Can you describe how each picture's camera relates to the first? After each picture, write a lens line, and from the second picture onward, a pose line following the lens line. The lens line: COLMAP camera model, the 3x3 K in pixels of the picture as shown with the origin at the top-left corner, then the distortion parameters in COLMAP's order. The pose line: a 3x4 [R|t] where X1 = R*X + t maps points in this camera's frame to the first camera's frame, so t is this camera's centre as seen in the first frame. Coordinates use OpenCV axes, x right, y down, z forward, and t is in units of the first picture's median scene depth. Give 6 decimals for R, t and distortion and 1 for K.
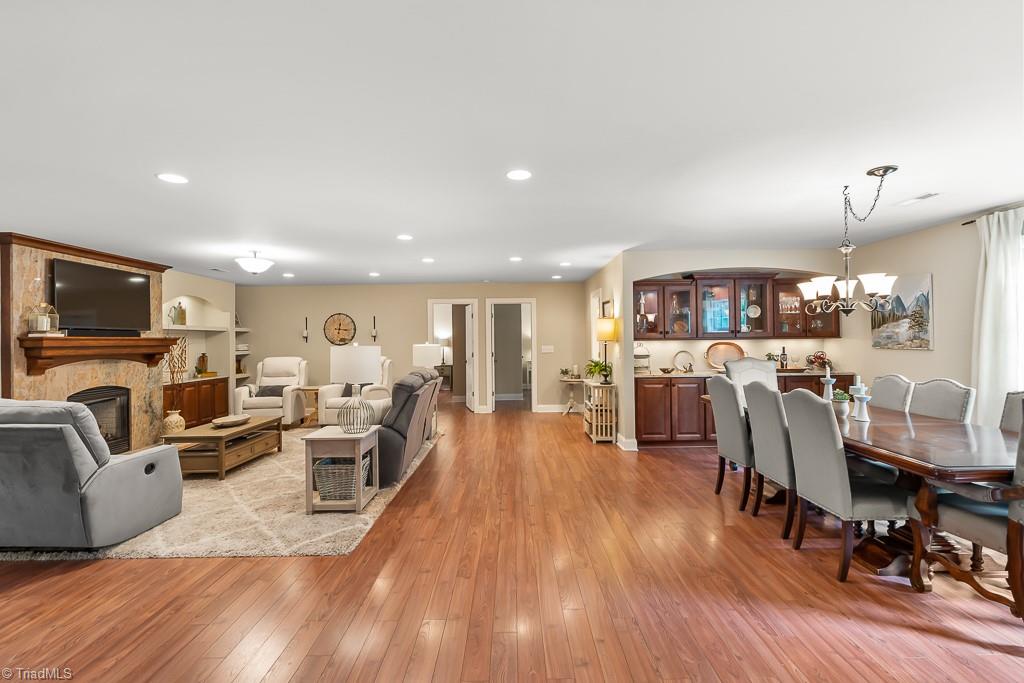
lens RADIAL K [[465.1, 0, 515.5], [0, 465.1, 336.1], [0, 0, 1]] dist [-0.011790, 0.005387]
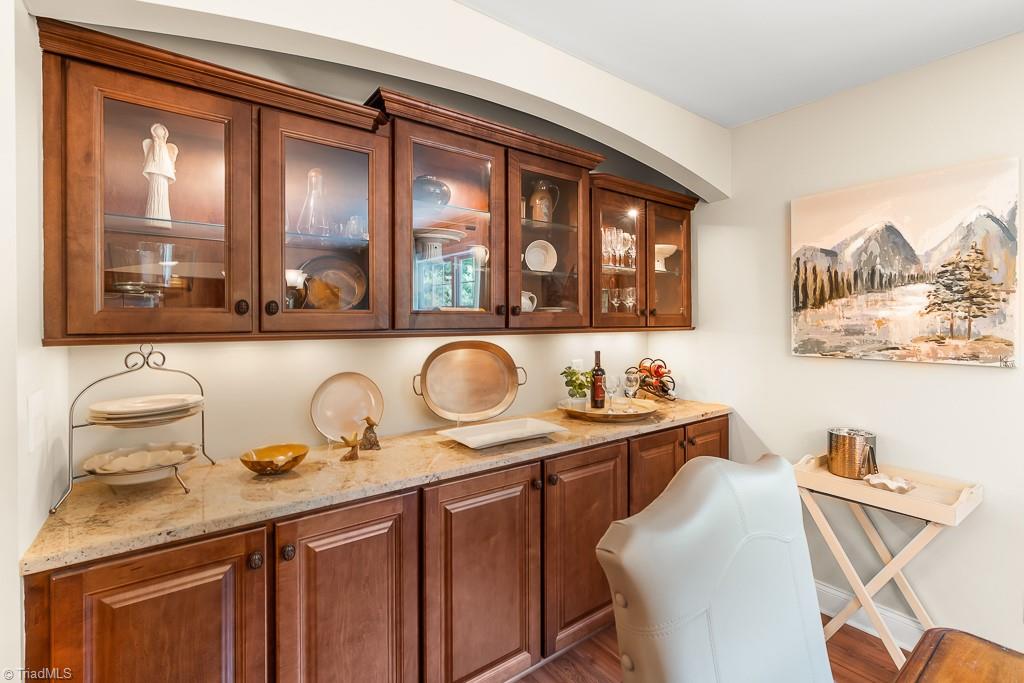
lens RADIAL K [[465.1, 0, 508.7], [0, 465.1, 320.6], [0, 0, 1]] dist [-0.011790, 0.005387]
pose [[0.813350, 0.009776, 0.581693, 0.285233], [-0.010495, 0.999943, -0.002131, -0.001952], [-0.581680, -0.004372, 0.813406, 0.730996]]
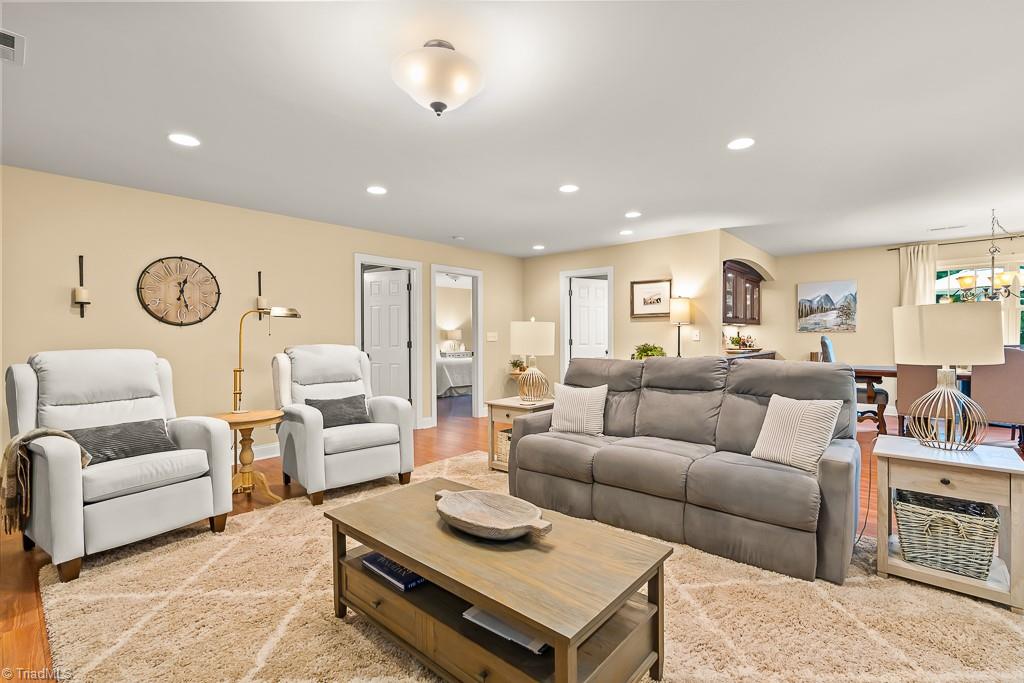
lens RADIAL K [[465.1, 0, 506.9], [0, 465.1, 338.2], [0, 0, 1]] dist [-0.011790, 0.005387]
pose [[0.673602, 0.003870, 0.739084, -0.728691], [-0.006681, 0.999977, 0.000854, 0.043642], [-0.739064, -0.005513, 0.673613, 0.647643]]
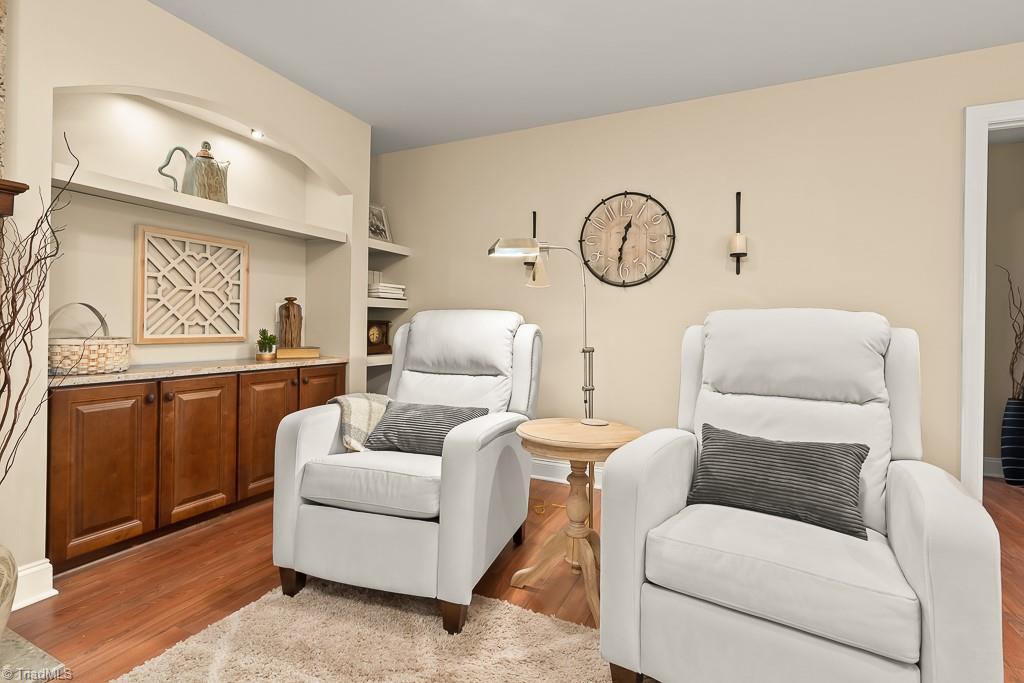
lens RADIAL K [[465.1, 0, 508.4], [0, 465.1, 325.2], [0, 0, 1]] dist [-0.011790, 0.005387]
pose [[0.901033, 0.027099, -0.432903, -0.445667], [-0.024460, 0.999633, 0.011664, 0.067247], [0.433060, 0.000079, 0.901365, 0.956419]]
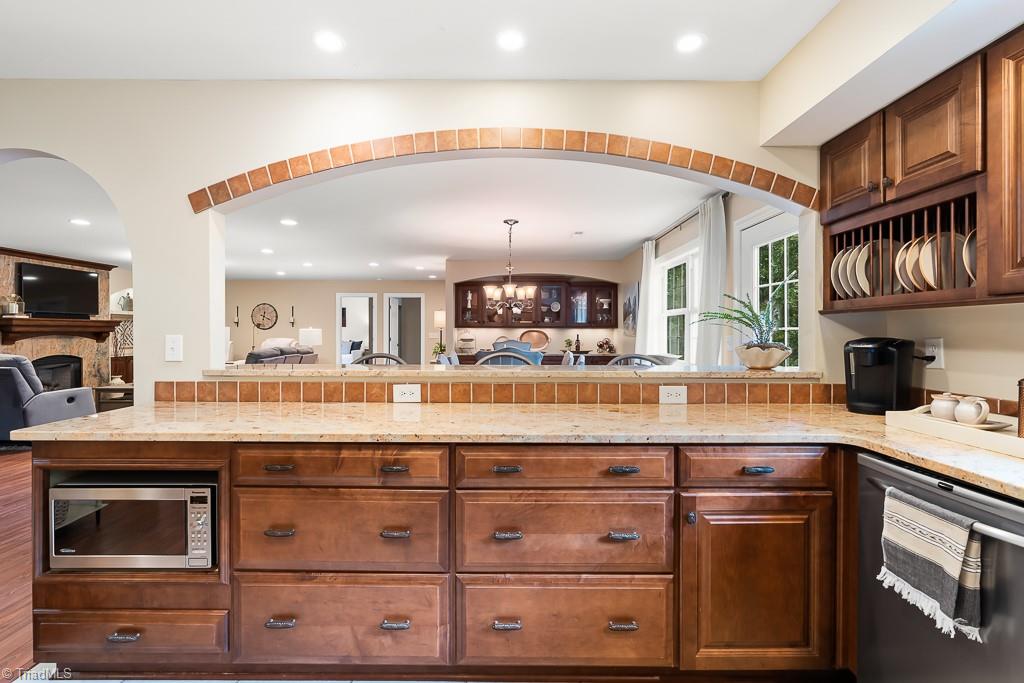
lens RADIAL K [[465.1, 0, 509.2], [0, 465.1, 333.7], [0, 0, 1]] dist [-0.011790, 0.005387]
pose [[0.999868, 0.014895, -0.006417, 0.403629], [-0.014810, 0.999804, 0.013149, 0.007332], [0.006612, -0.013052, 0.999893, -0.323505]]
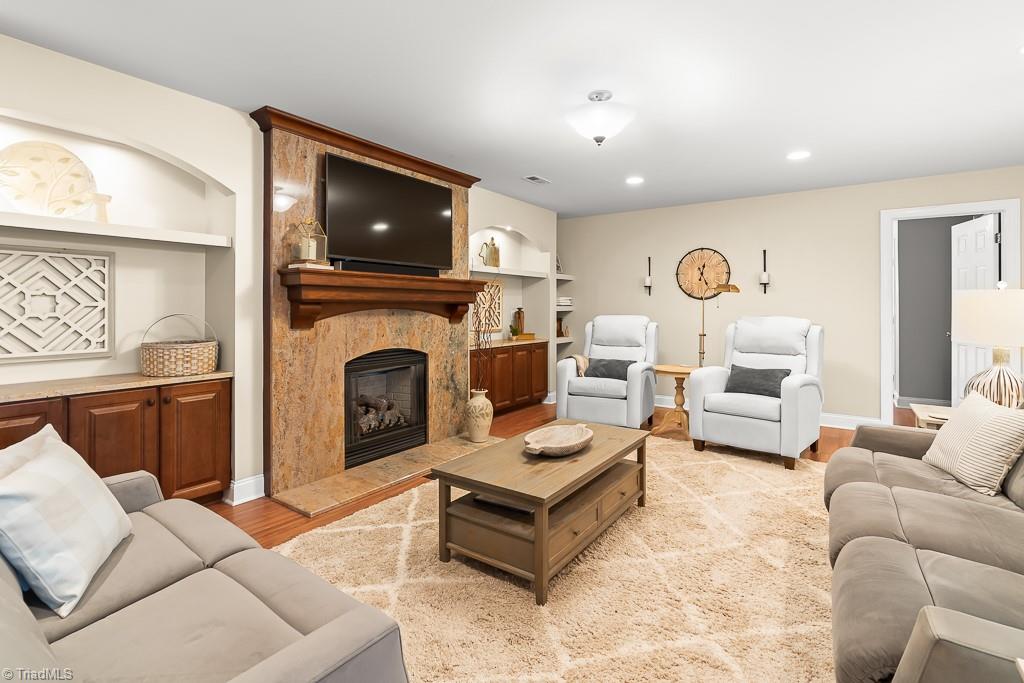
lens RADIAL K [[465.1, 0, 510.7], [0, 465.1, 307.8], [0, 0, 1]] dist [-0.011790, 0.005387]
pose [[0.811343, 0.013766, -0.584409, -0.323519], [-0.006261, 0.999870, 0.014859, 0.034033], [0.584537, -0.008397, 0.811323, 0.502028]]
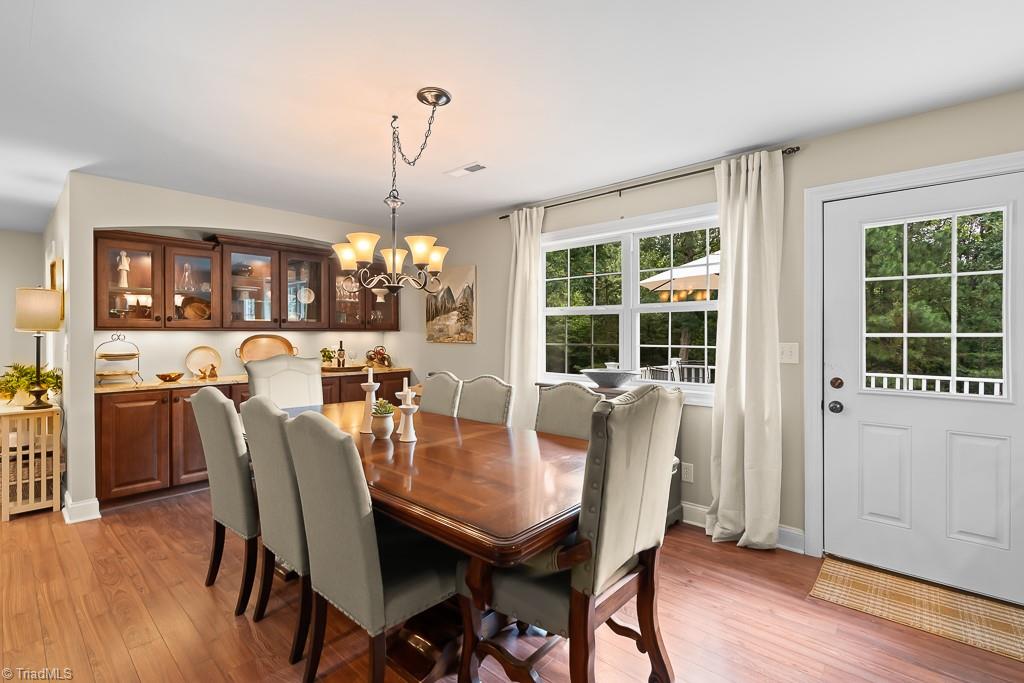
lens RADIAL K [[465.1, 0, 510.0], [0, 465.1, 333.7], [0, 0, 1]] dist [-0.011790, 0.005387]
pose [[0.679939, 0.010300, 0.733196, 0.175042], [-0.012102, 0.999923, -0.002824, 0.009060], [-0.733169, -0.006953, 0.680011, 0.211254]]
